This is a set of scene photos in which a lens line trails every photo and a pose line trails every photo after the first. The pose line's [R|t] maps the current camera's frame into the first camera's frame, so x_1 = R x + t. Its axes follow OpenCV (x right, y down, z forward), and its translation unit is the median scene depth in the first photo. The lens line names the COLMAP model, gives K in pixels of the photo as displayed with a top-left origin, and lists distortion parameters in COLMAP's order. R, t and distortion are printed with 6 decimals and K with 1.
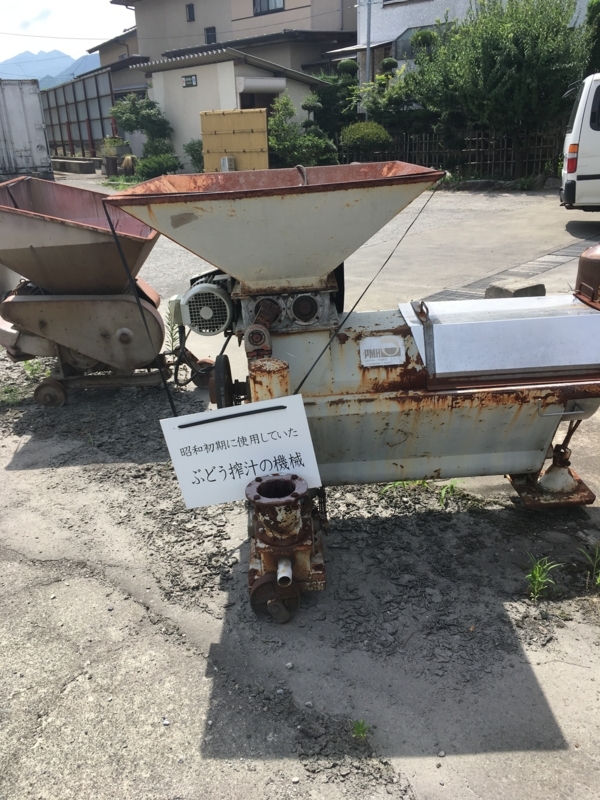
lens RADIAL K [[688.1, 0, 300.0], [0, 688.1, 400.0], [0, 0, 1]] dist [0.096753, -0.128868]
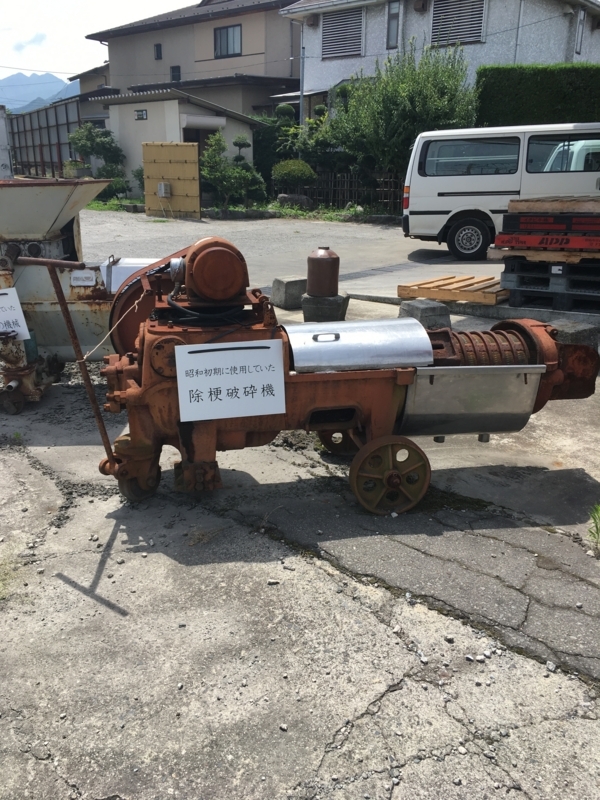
lens RADIAL K [[688.1, 0, 300.0], [0, 688.1, 400.0], [0, 0, 1]] dist [0.096753, -0.128868]
pose [[0.998596, 0.041703, 0.032655, 0.081061], [-0.040246, 0.998217, -0.044077, 0.039048], [-0.034435, 0.042701, 0.998494, -0.108175]]
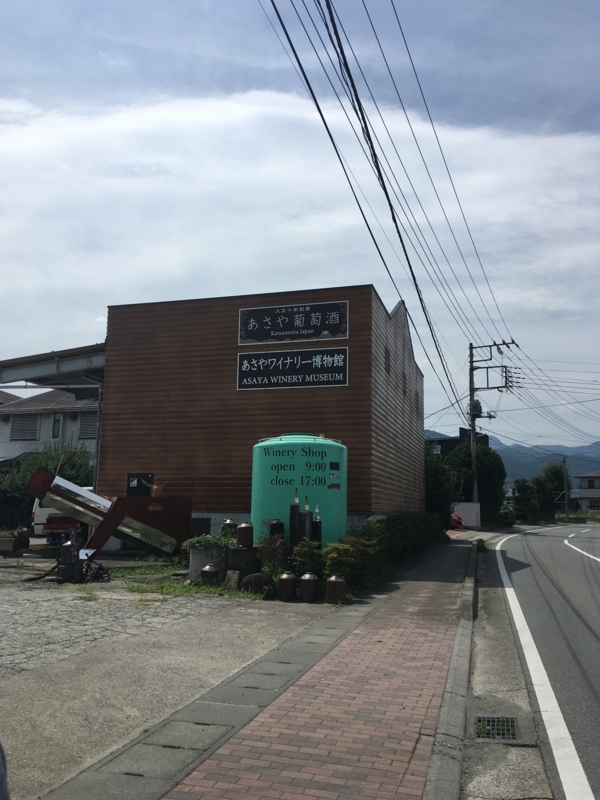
lens RADIAL K [[688.1, 0, 300.0], [0, 688.1, 400.0], [0, 0, 1]] dist [0.096753, -0.128868]
pose [[0.916460, 0.110376, 0.384602, 0.117157], [0.099221, 0.868490, -0.485676, 0.320473], [-0.387630, 0.483263, 0.784984, -0.826634]]
